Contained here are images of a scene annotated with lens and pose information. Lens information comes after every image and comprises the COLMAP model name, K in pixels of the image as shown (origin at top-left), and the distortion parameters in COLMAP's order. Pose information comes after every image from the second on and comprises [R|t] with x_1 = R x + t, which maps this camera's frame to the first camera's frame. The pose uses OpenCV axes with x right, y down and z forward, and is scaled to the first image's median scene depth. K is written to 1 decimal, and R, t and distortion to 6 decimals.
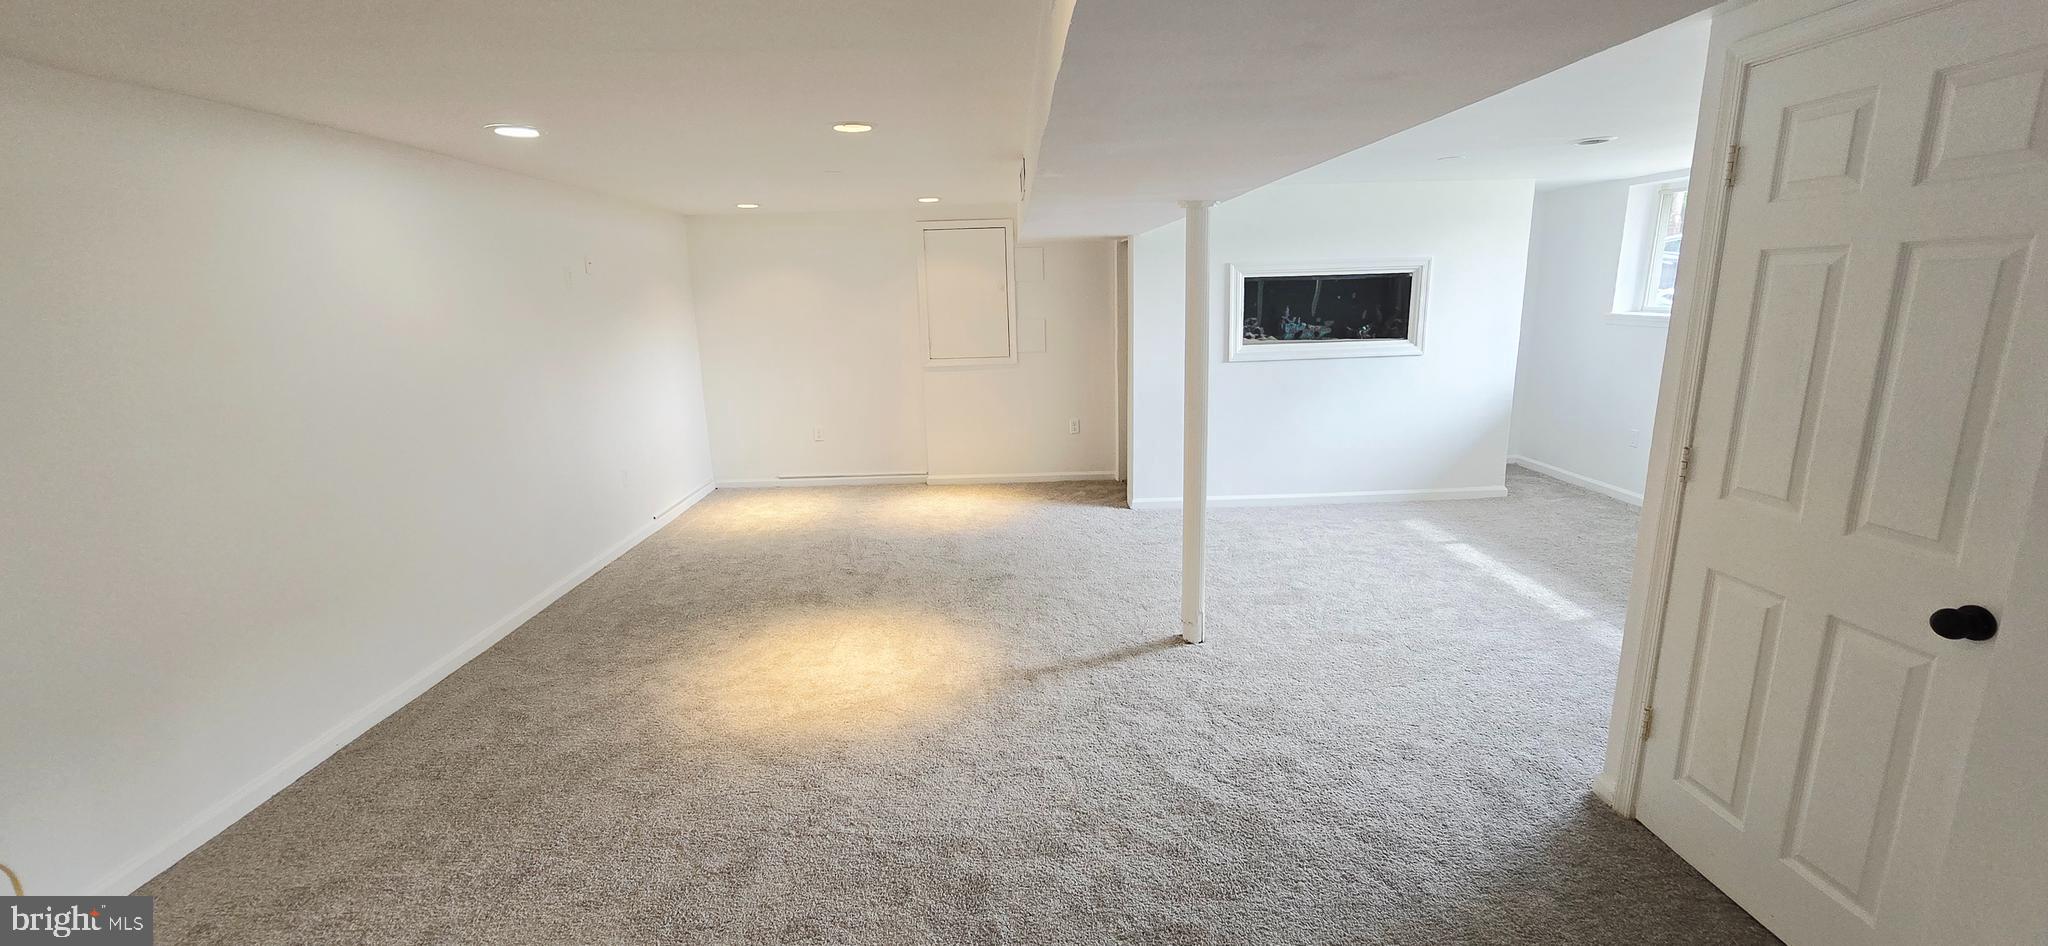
lens RADIAL K [[847.2, 0, 1024.0], [0, 847.2, 473.0], [0, 0, 1]] dist [0.001472, 0.000014]
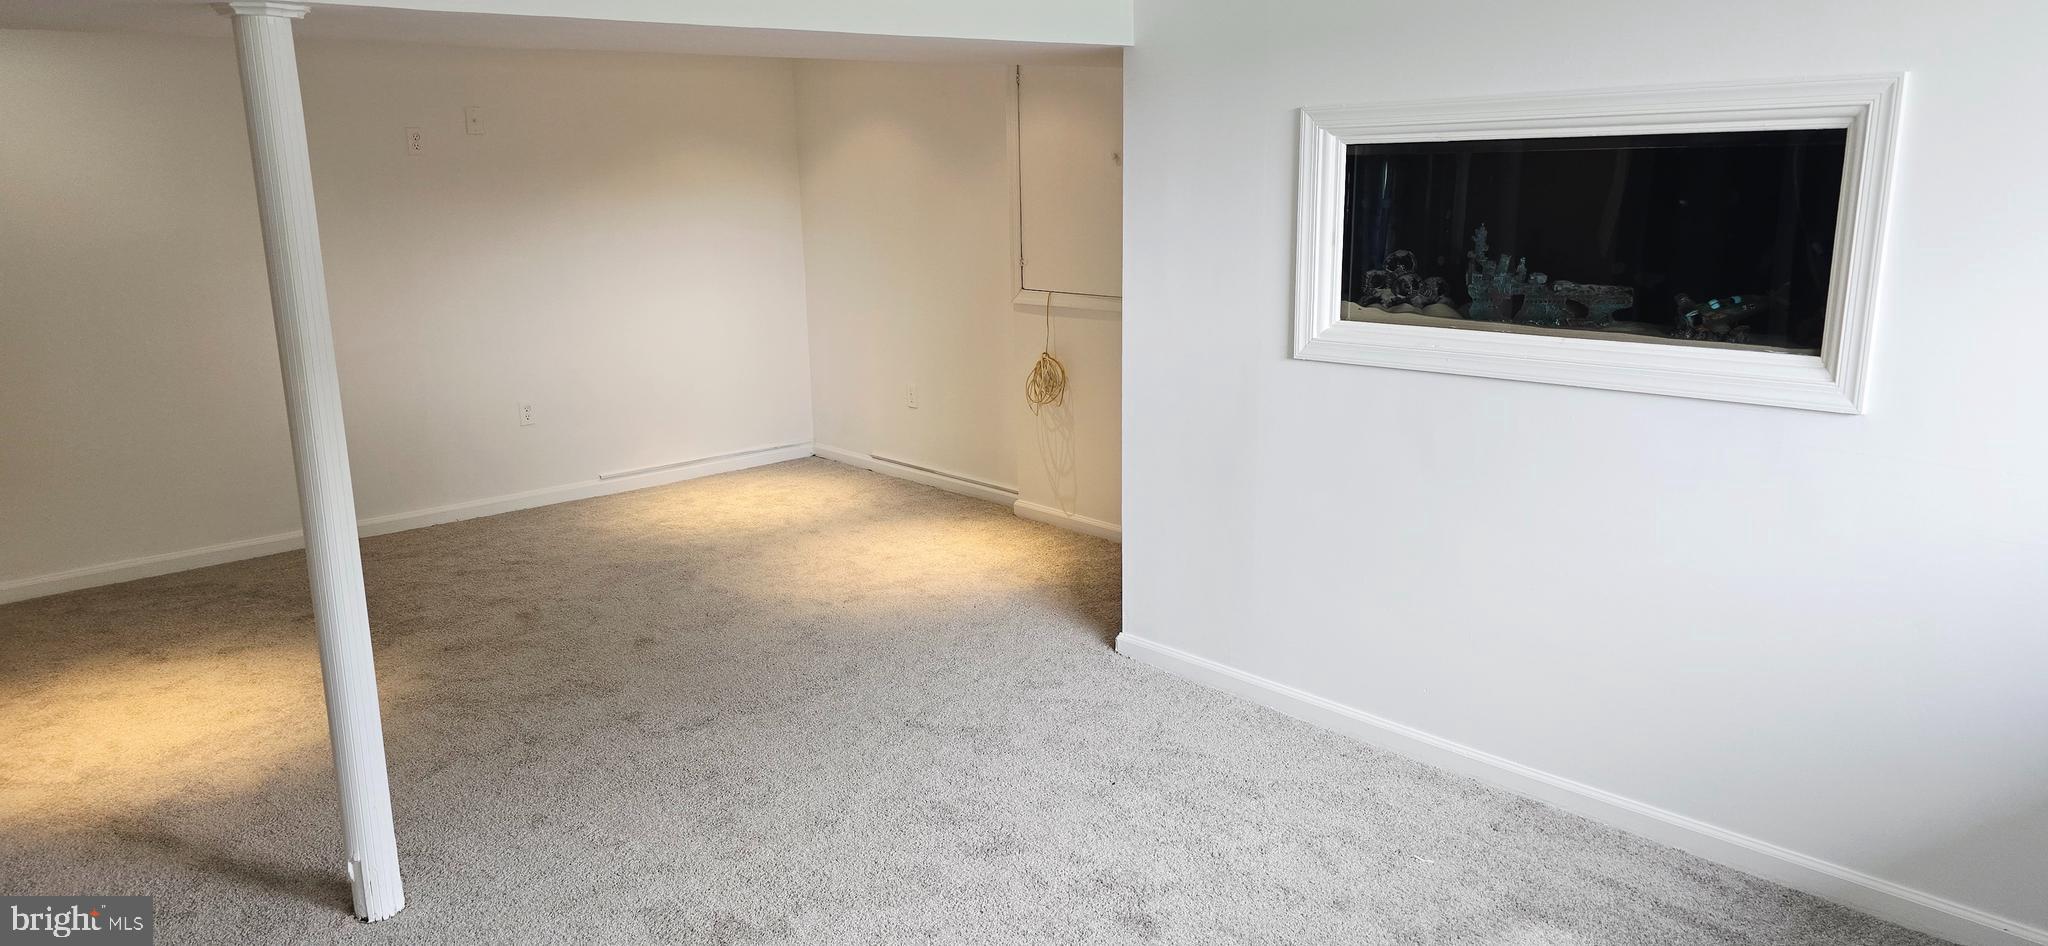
lens RADIAL K [[1388.4, 0, 1024.0], [0, 1388.4, 473.0], [0, 0, 1]] dist [0.071860, -0.041304]
pose [[0.645250, 0.182399, -0.741878, 0.648813], [-0.159720, 0.981829, 0.102477, -0.124316], [0.747089, 0.052370, 0.662658, 0.471846]]
